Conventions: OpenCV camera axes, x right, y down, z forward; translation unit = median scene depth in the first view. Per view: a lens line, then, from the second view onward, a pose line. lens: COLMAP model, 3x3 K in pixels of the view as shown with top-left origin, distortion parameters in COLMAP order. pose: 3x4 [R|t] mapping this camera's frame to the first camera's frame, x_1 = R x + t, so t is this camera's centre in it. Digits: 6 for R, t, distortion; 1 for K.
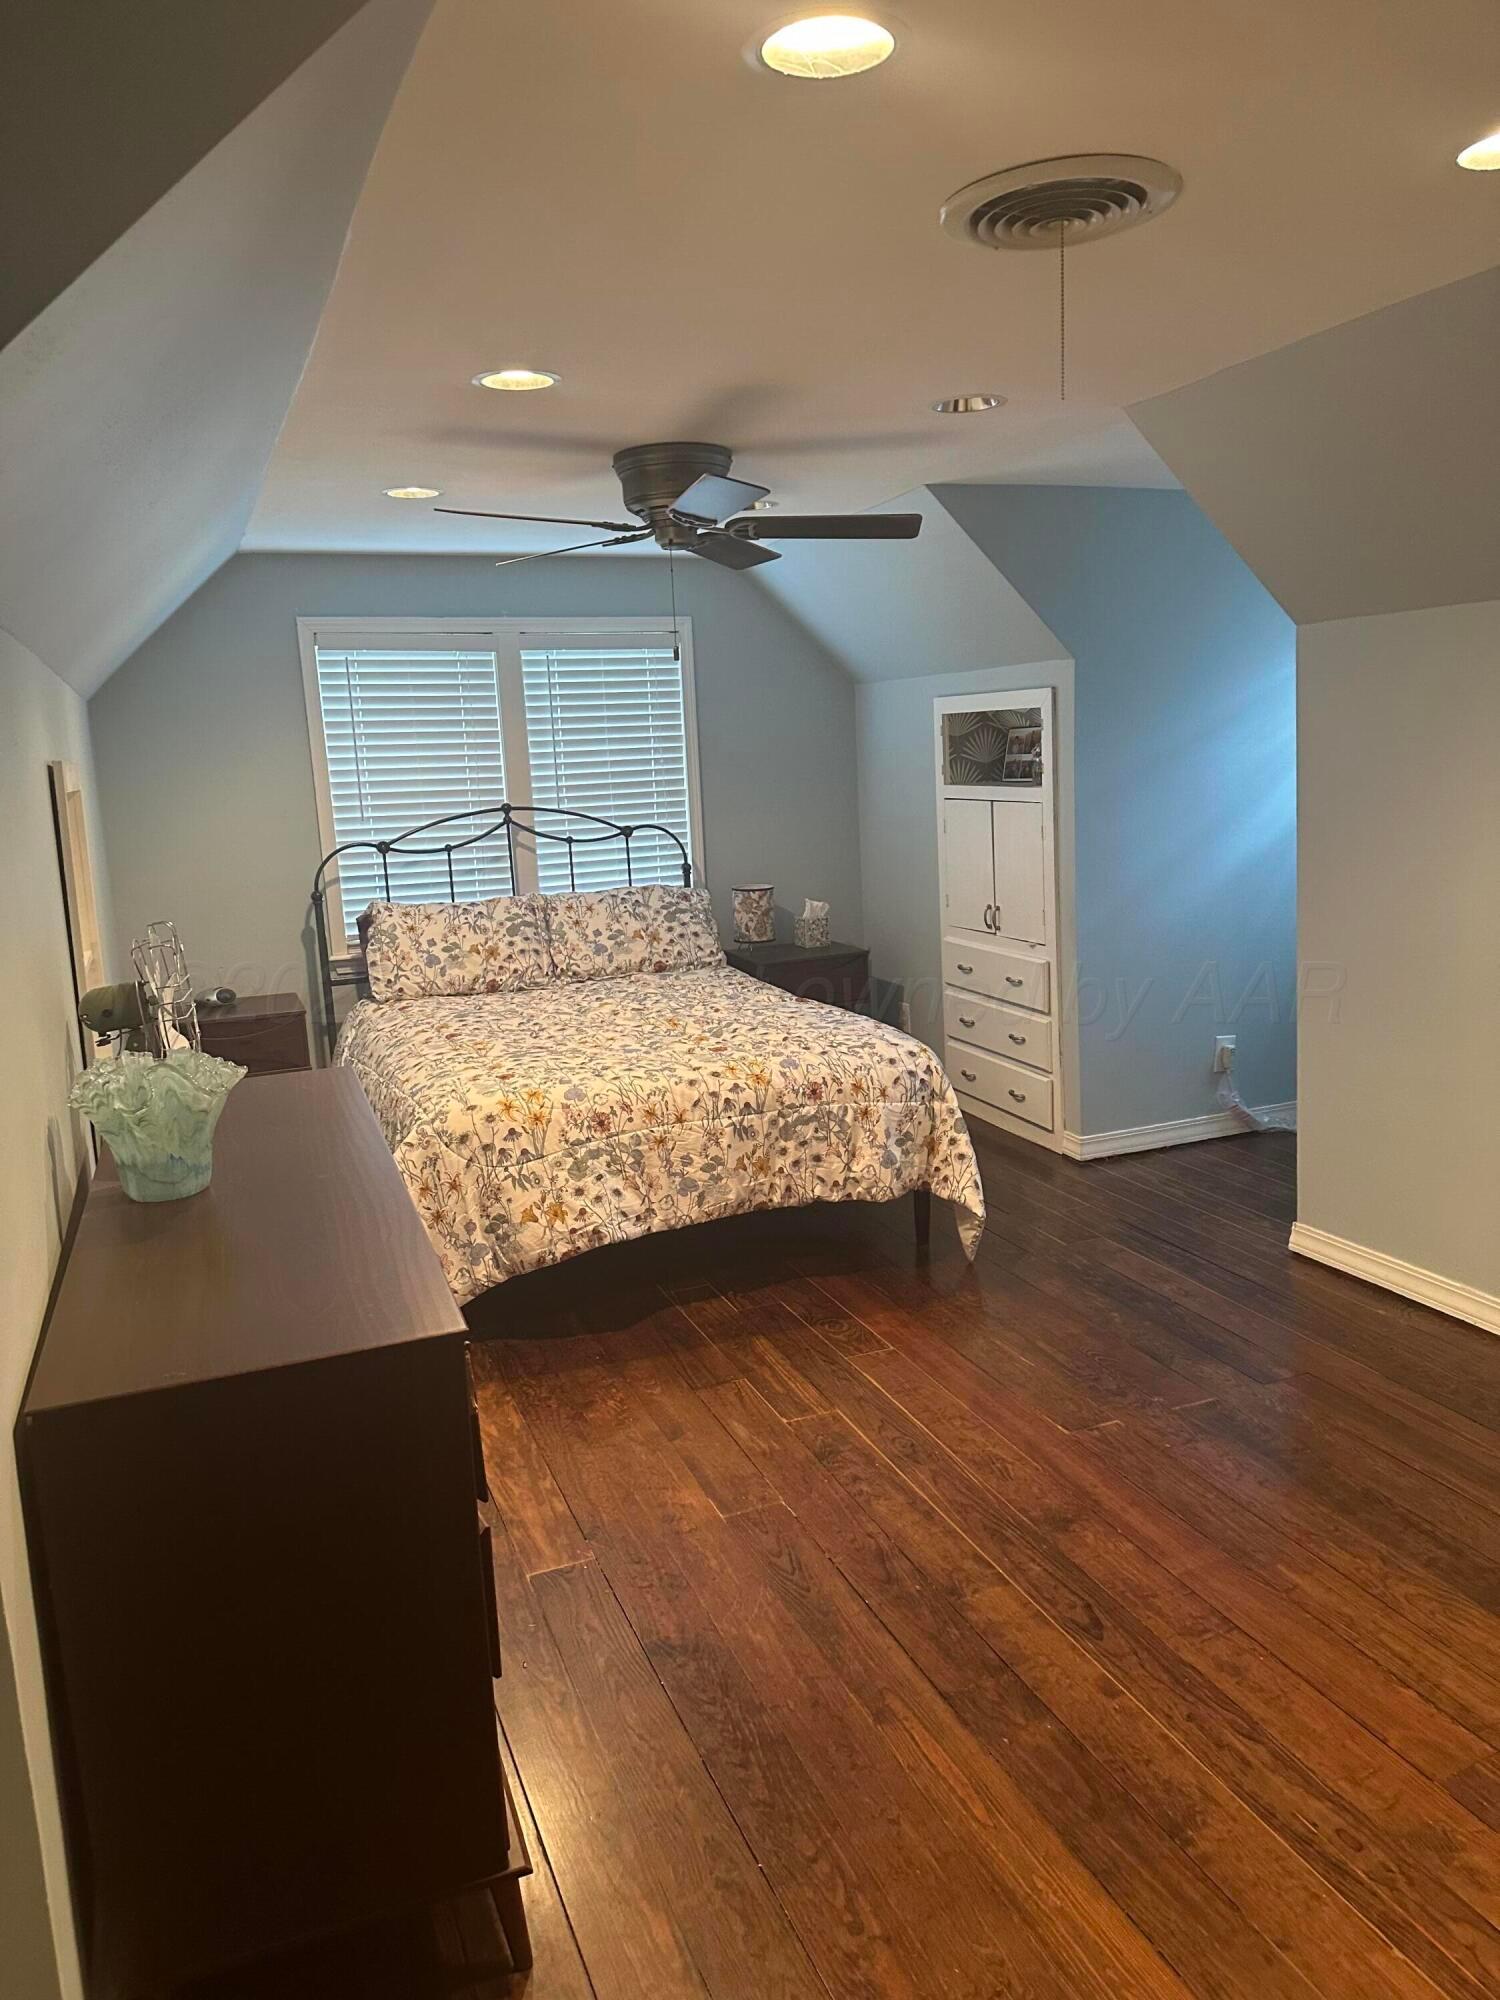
lens RADIAL K [[1397.2, 0, 750.0], [0, 1397.2, 1000.0], [0, 0, 1]] dist [0.136938, -0.236298]
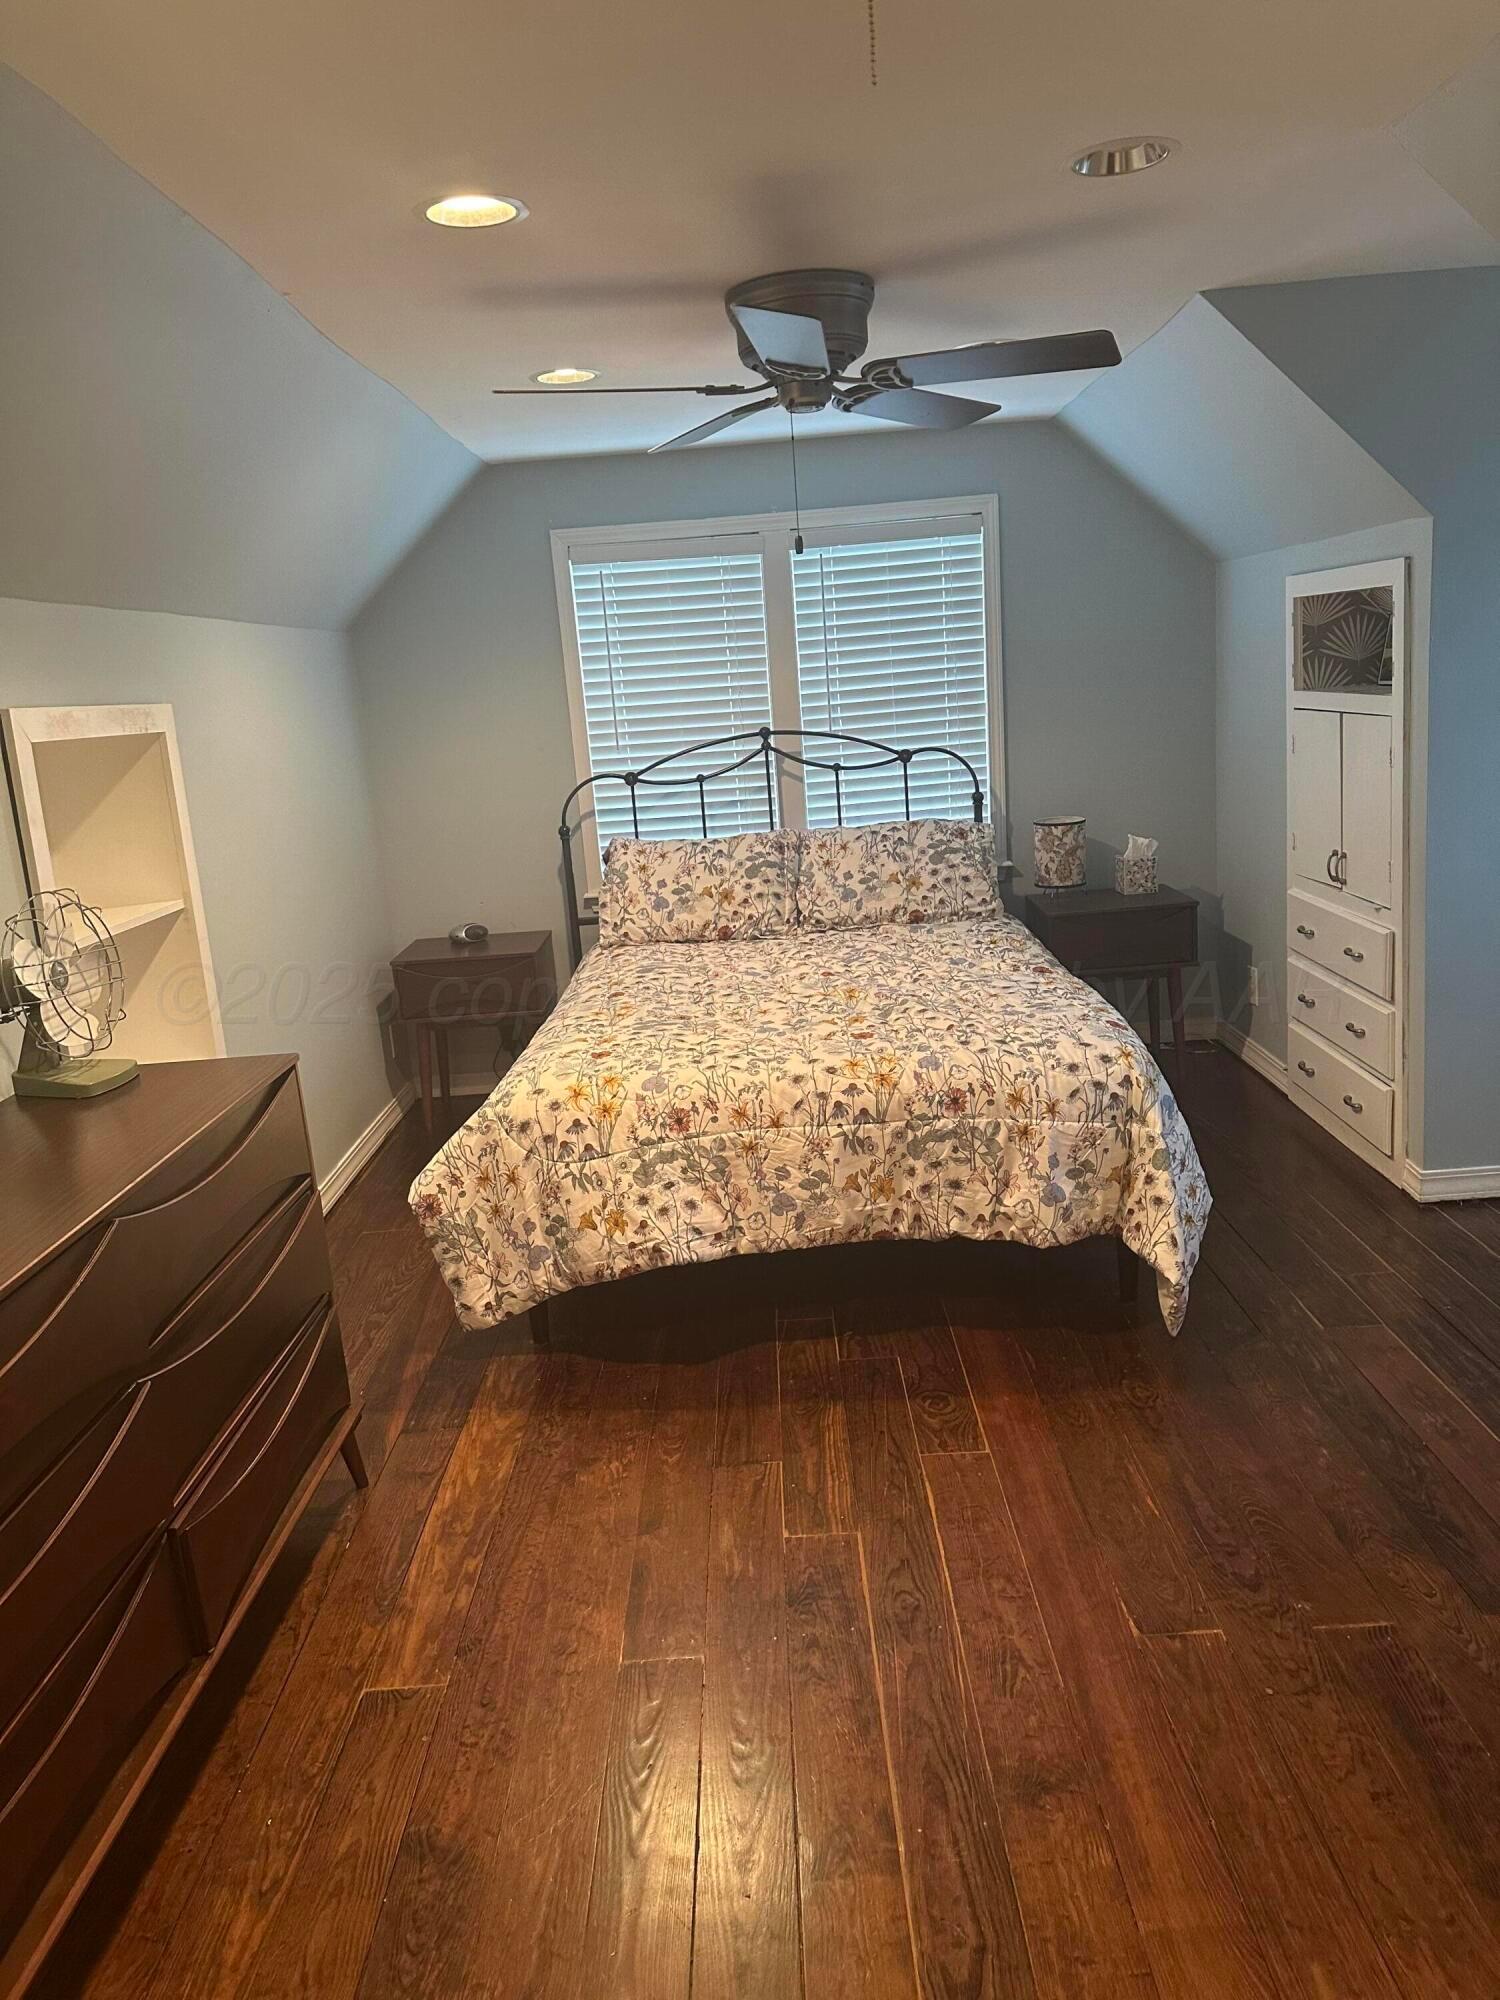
lens RADIAL K [[1397.2, 0, 750.0], [0, 1397.2, 1000.0], [0, 0, 1]] dist [0.136938, -0.236298]
pose [[0.925466, 0.058112, -0.374346, 0.224007], [-0.032646, 0.996722, 0.074020, -0.044552], [0.377421, -0.056282, 0.924330, 0.219167]]
